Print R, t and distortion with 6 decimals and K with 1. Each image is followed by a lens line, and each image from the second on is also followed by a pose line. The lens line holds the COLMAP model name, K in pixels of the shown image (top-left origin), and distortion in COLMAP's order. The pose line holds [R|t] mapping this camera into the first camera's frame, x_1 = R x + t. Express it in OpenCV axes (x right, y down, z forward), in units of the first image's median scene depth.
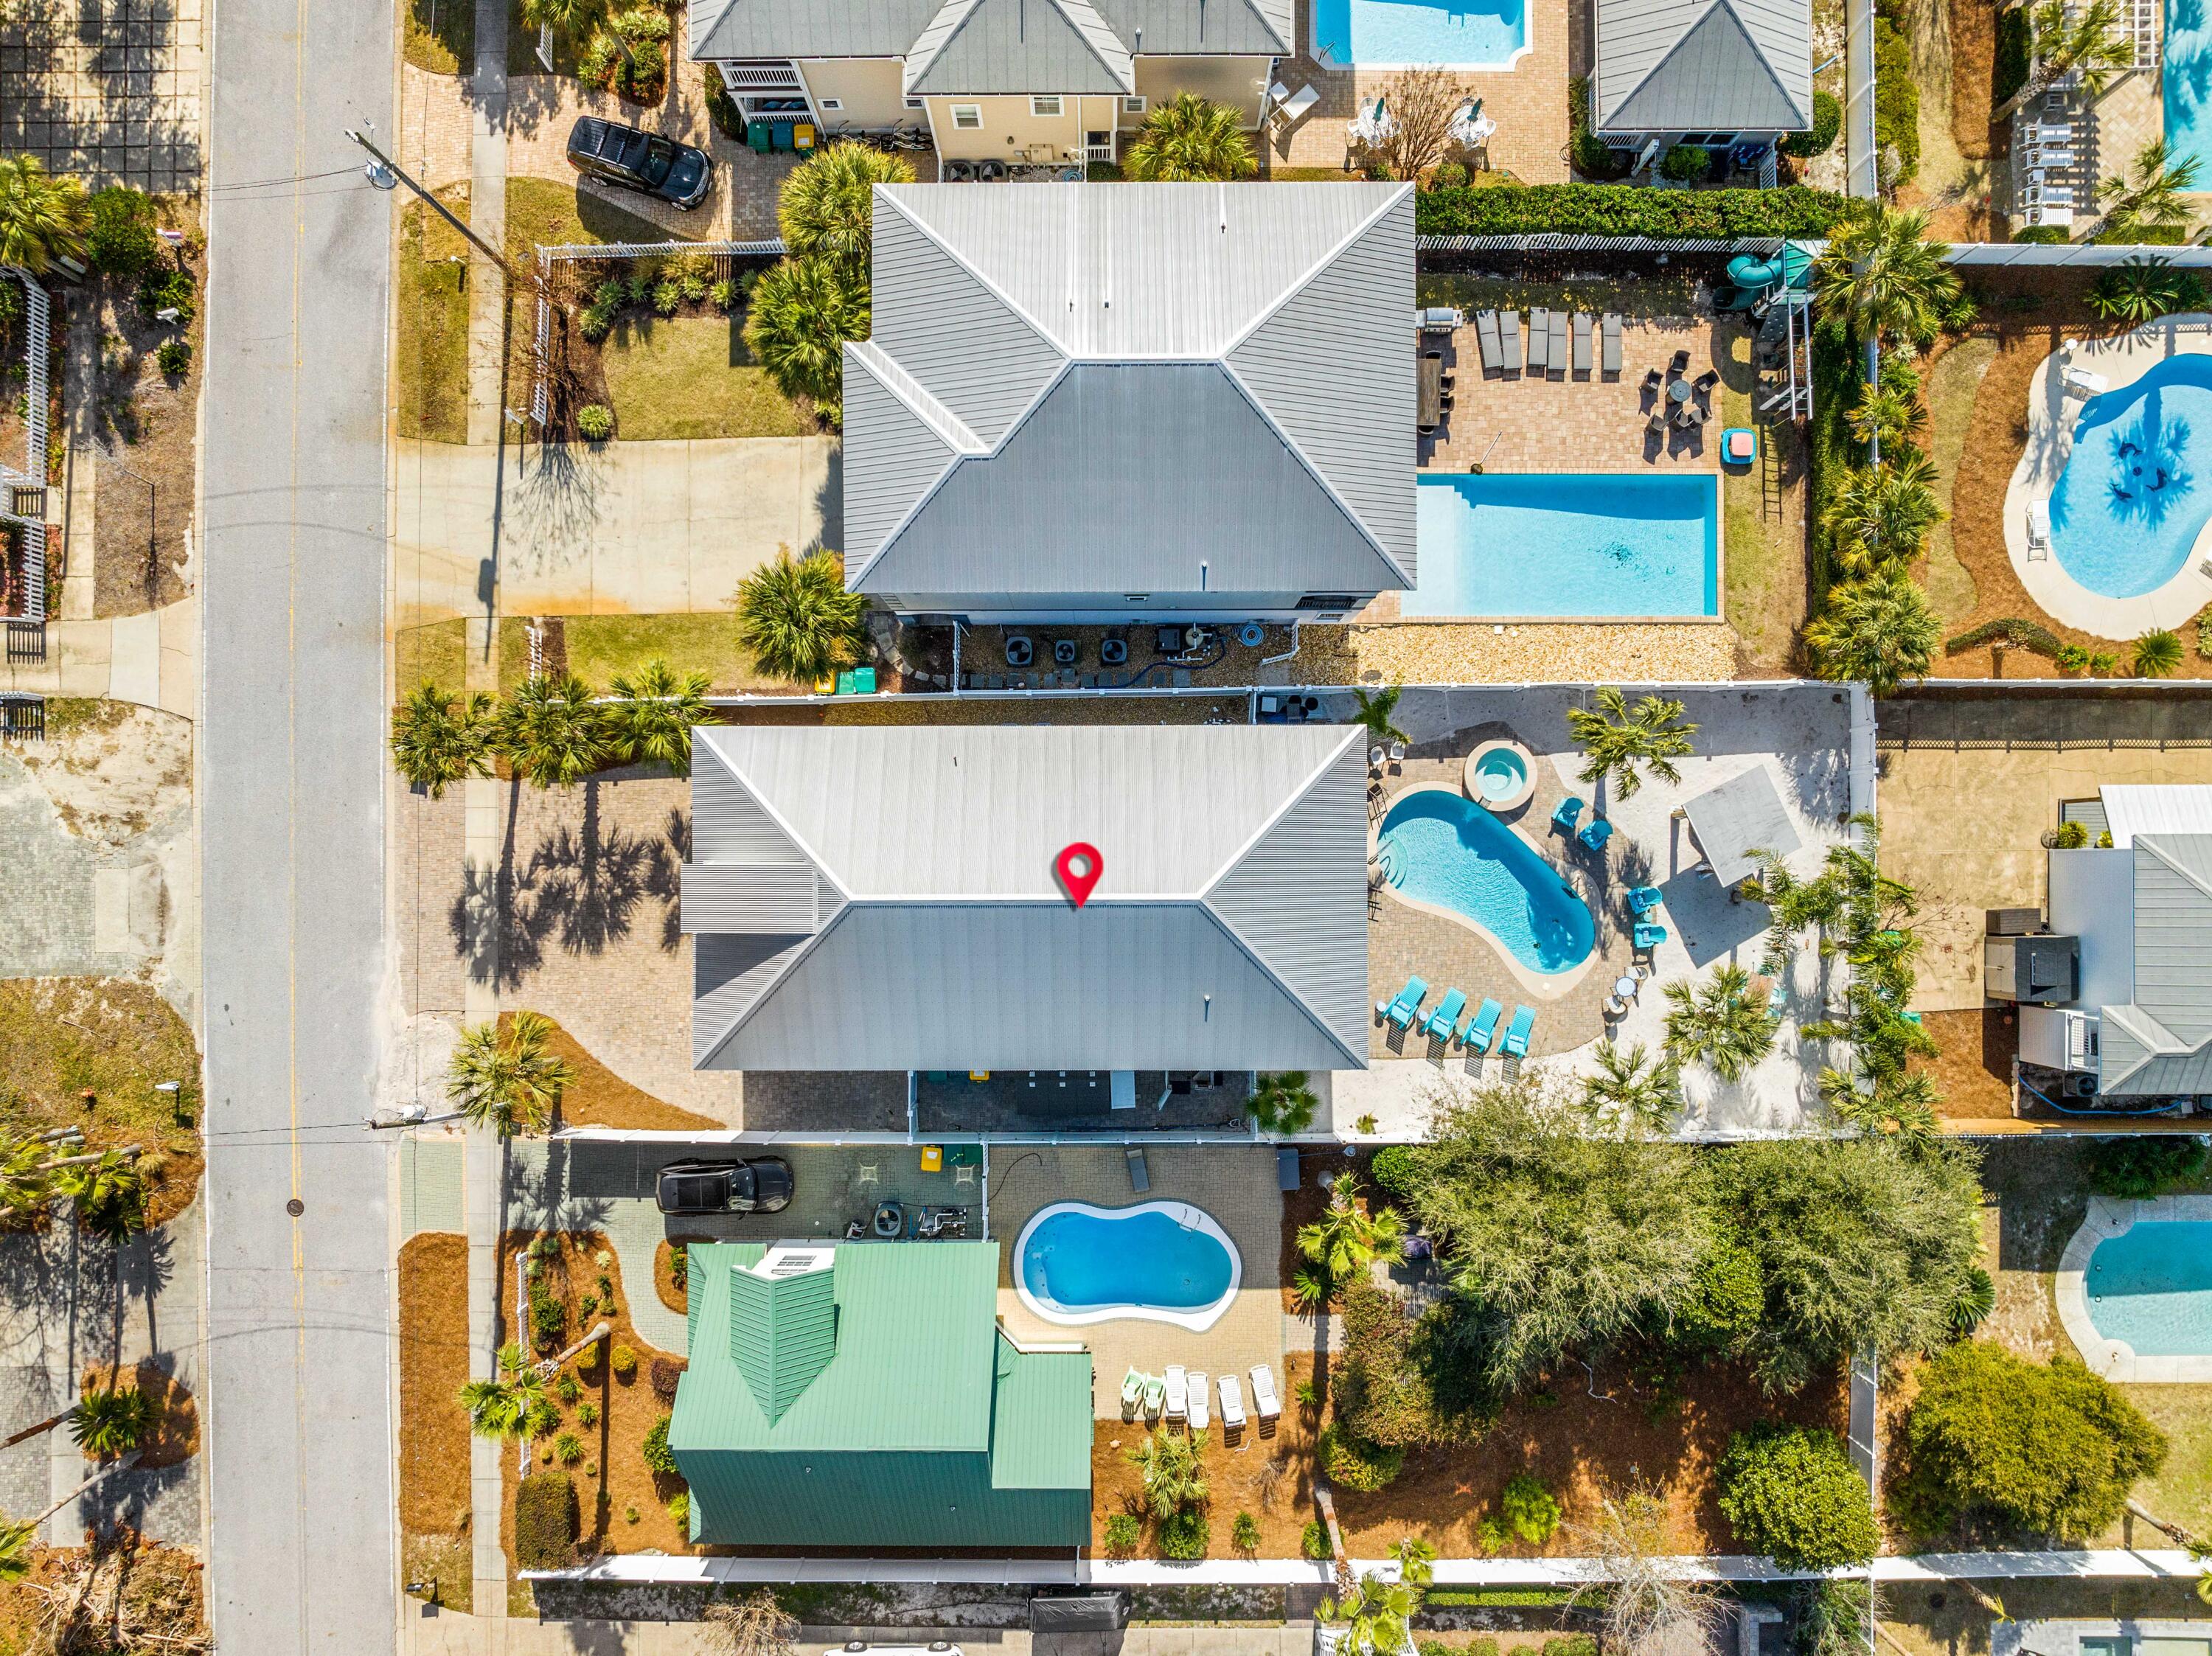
lens RADIAL K [[1552.1, 0, 1097.1], [0, 1552.1, 870.0], [0, 0, 1]] dist [-0.025567, -0.025222]
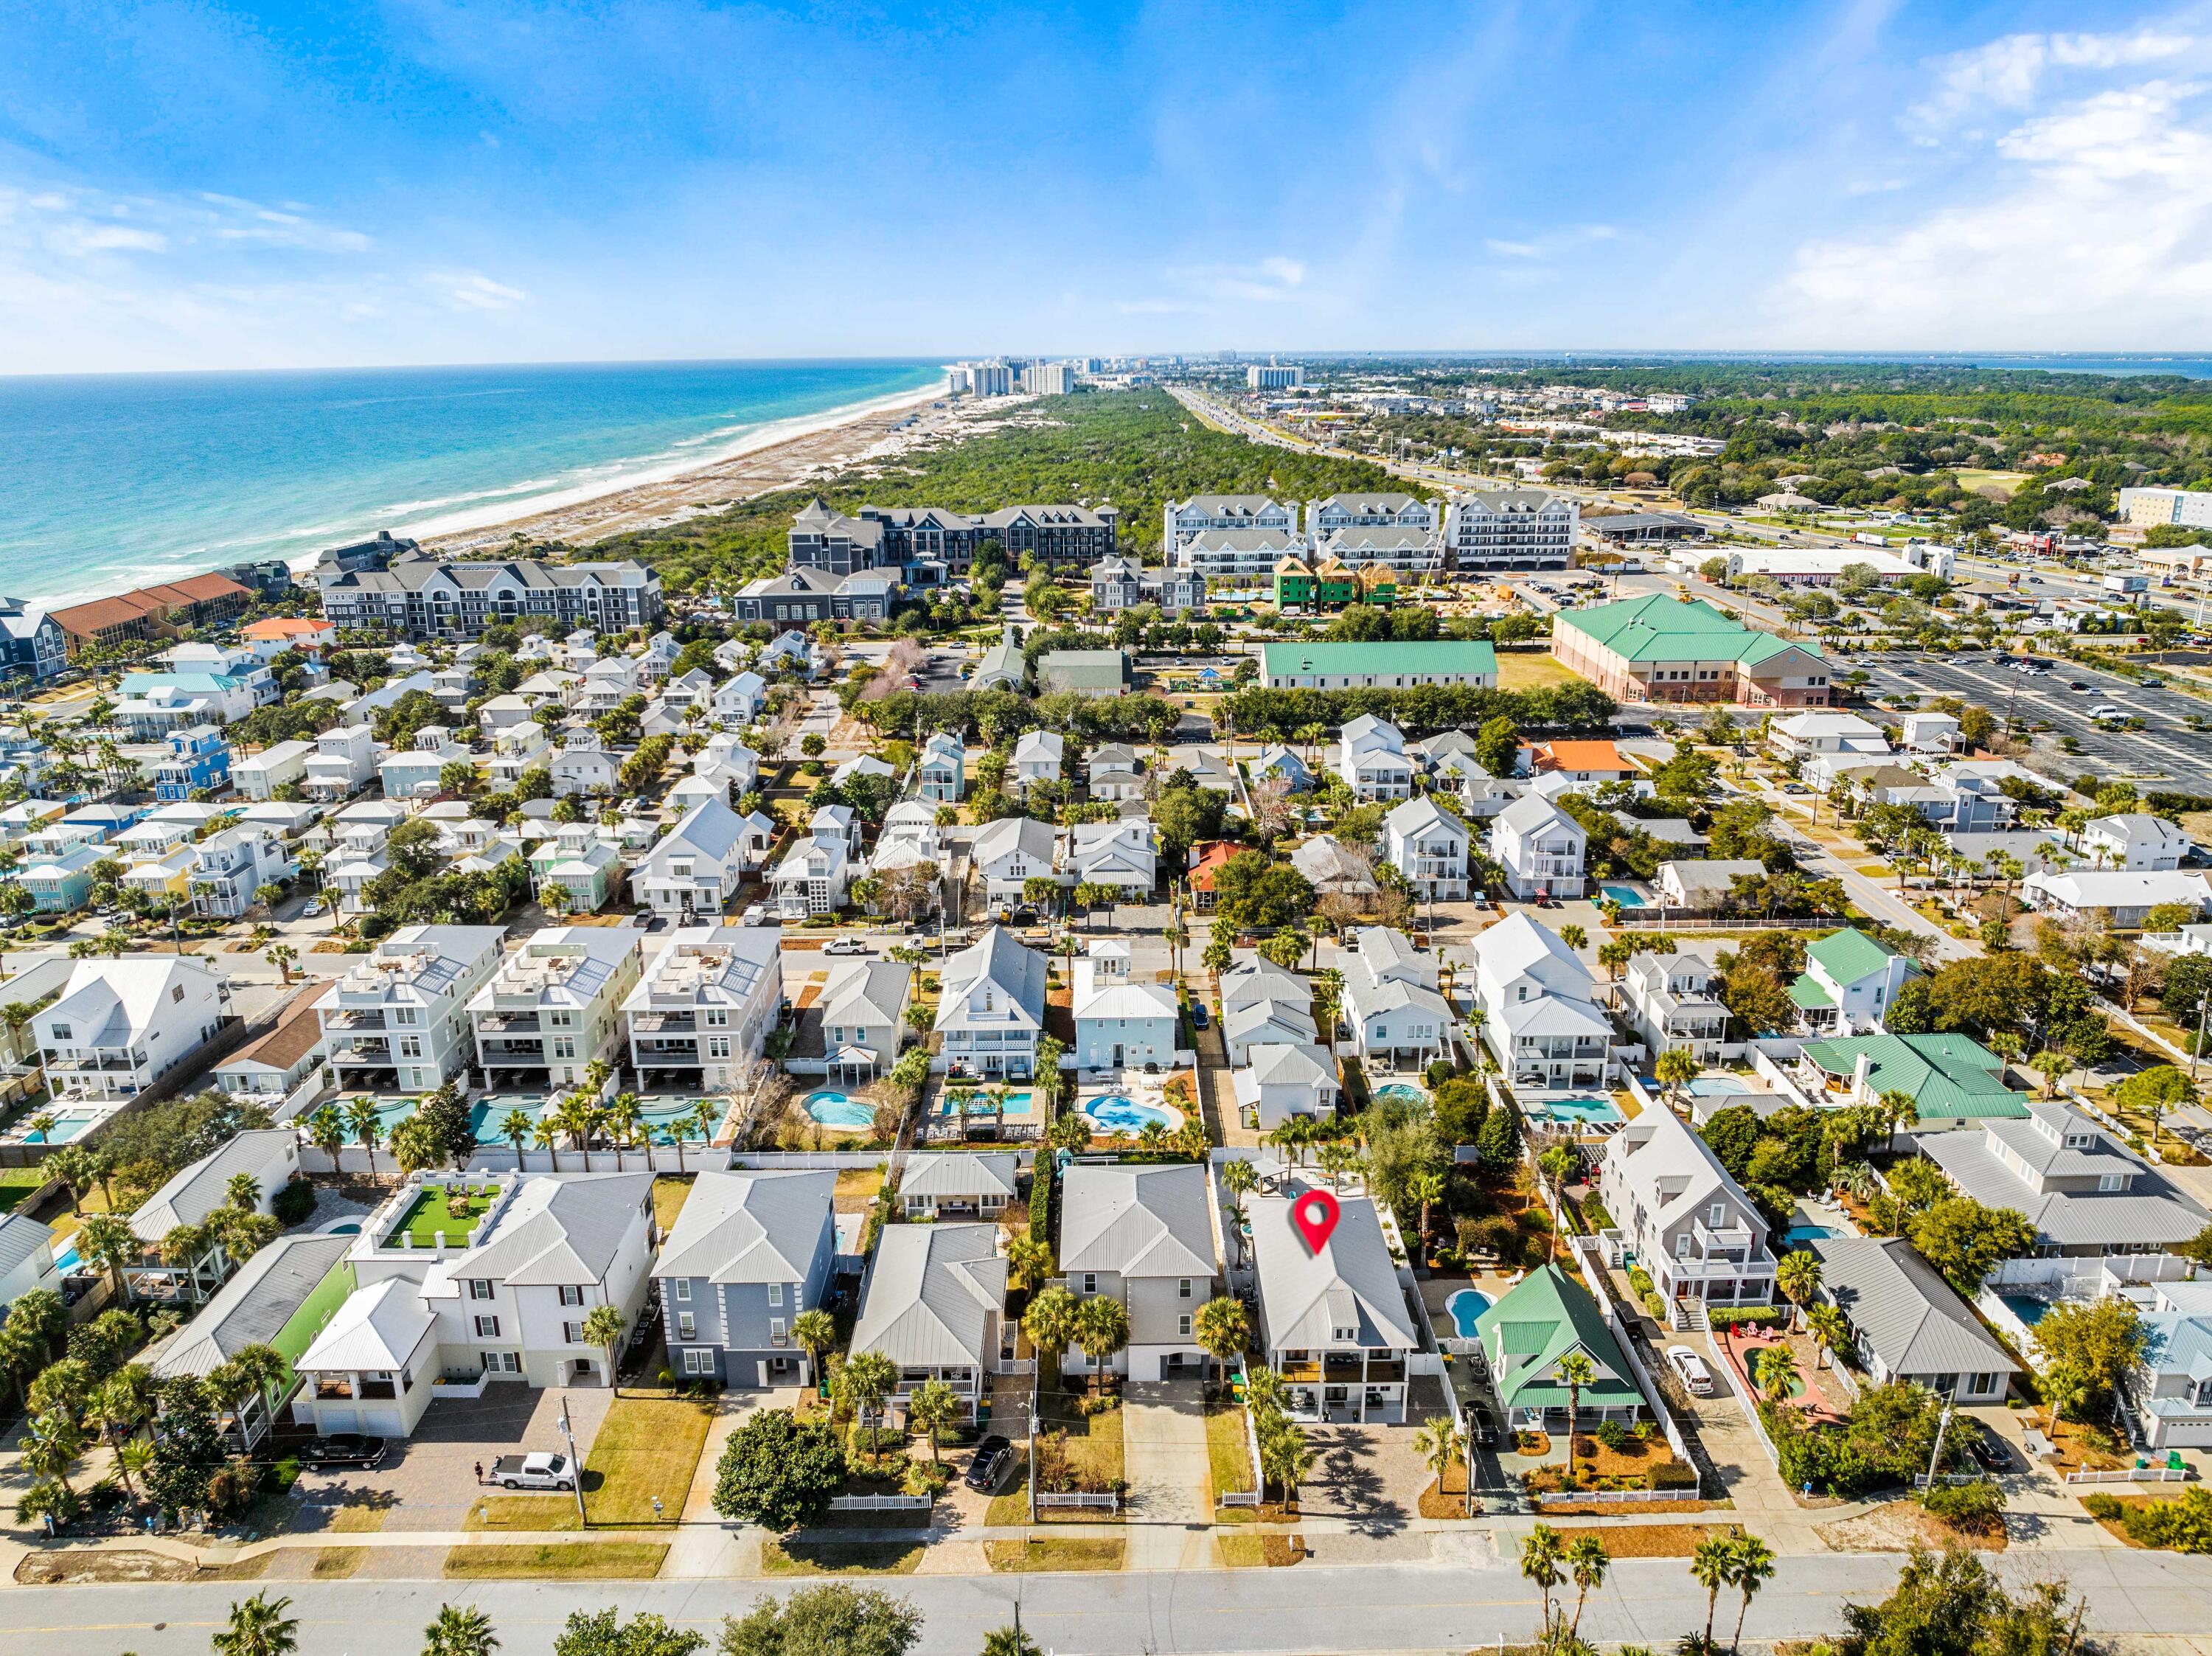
lens RADIAL K [[1537.5, 0, 1095.0], [0, 1537.5, 871.3], [0, 0, 1]] dist [-0.021635, -0.036341]
pose [[0.001711, -0.313021, 0.949745, -1.944922], [0.999932, -0.010458, -0.005248, -0.297534], [0.011575, 0.949689, 0.312982, -0.365157]]
